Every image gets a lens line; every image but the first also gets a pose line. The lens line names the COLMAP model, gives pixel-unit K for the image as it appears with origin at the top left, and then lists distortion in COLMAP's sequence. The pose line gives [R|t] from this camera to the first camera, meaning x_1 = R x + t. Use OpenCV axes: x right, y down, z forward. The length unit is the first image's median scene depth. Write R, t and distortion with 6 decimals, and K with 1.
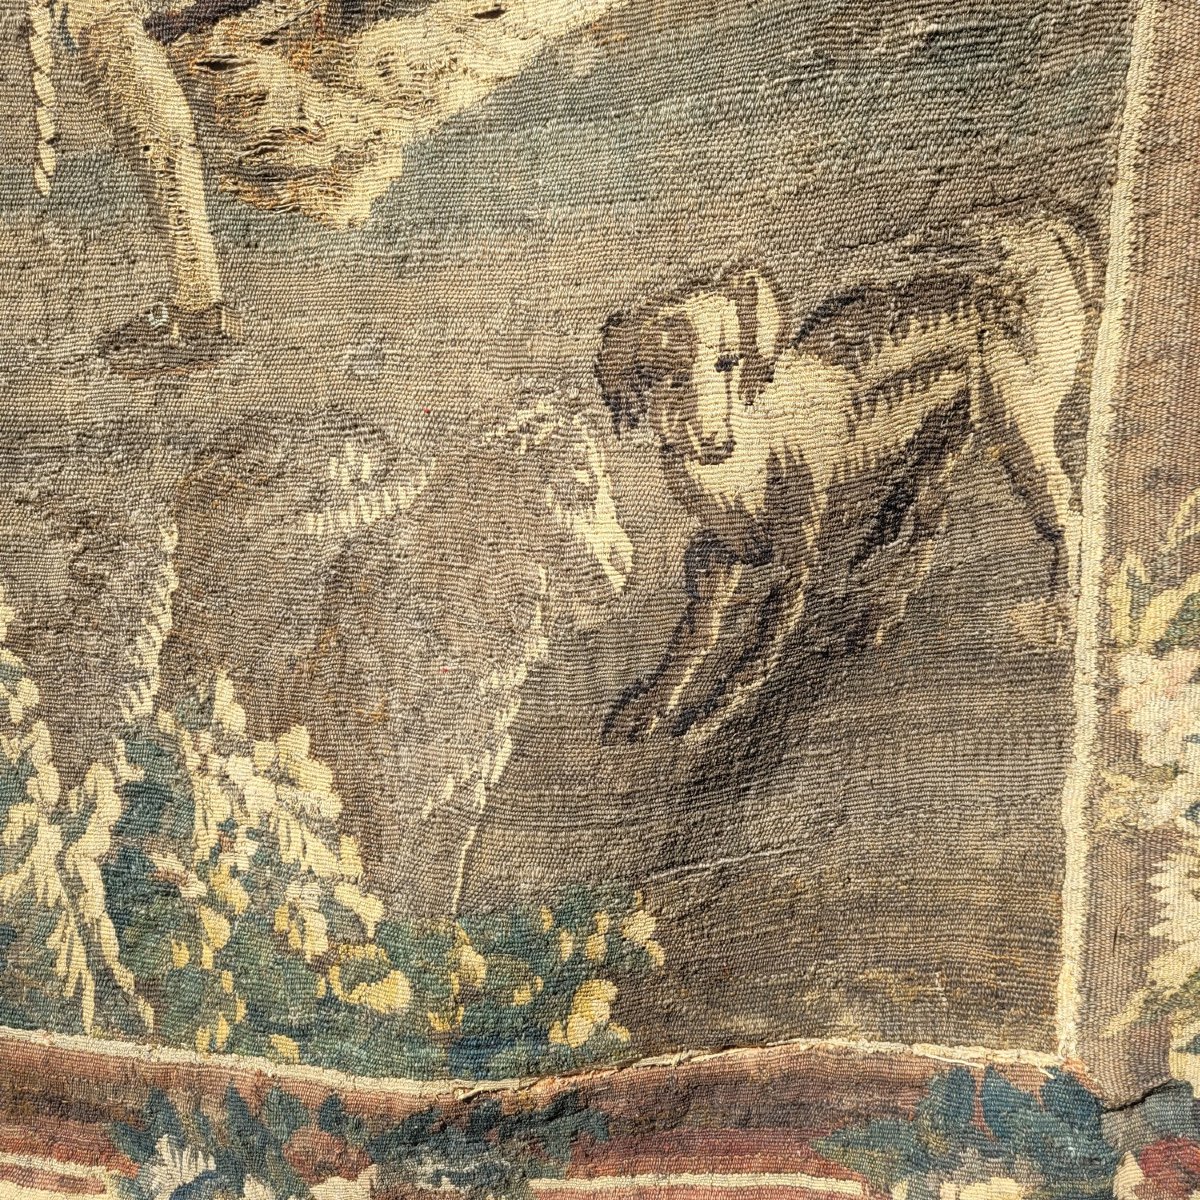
lens RADIAL K [[1257.8, 0, 551.7], [0, 1257.8, 599.1], [0, 0, 1]] dist [0.035840, -0.032137]
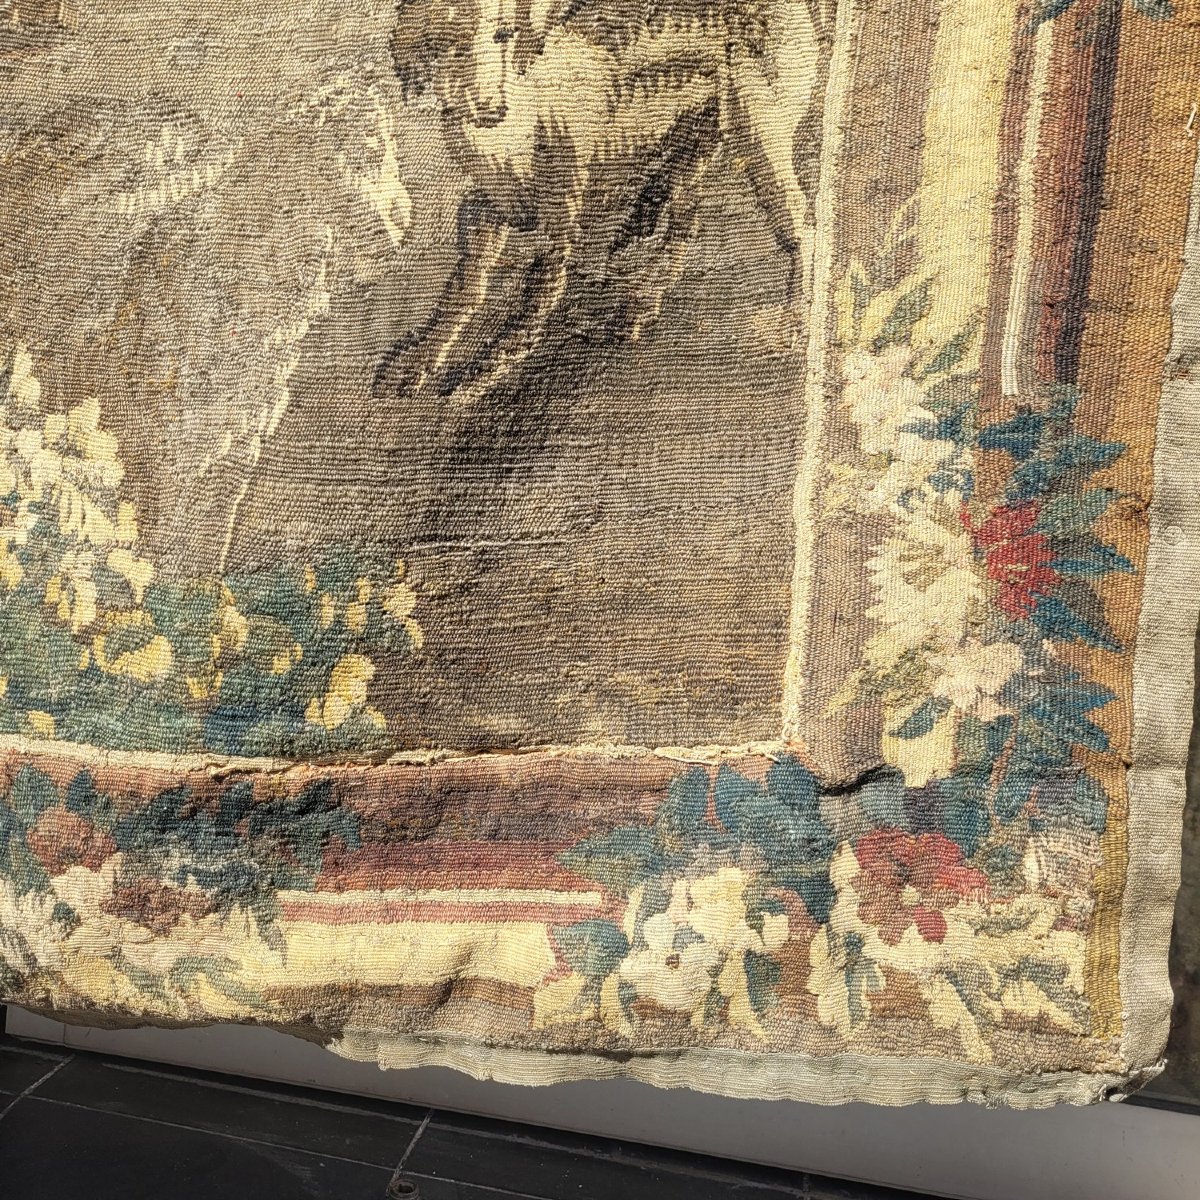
lens RADIAL K [[1257.8, 0, 551.7], [0, 1257.8, 599.1], [0, 0, 1]] dist [0.035840, -0.032137]
pose [[0.994286, 0.079118, 0.071657, 0.123058], [-0.067723, 0.986447, -0.149452, 0.417202], [-0.082510, 0.143745, 0.986169, -0.041587]]
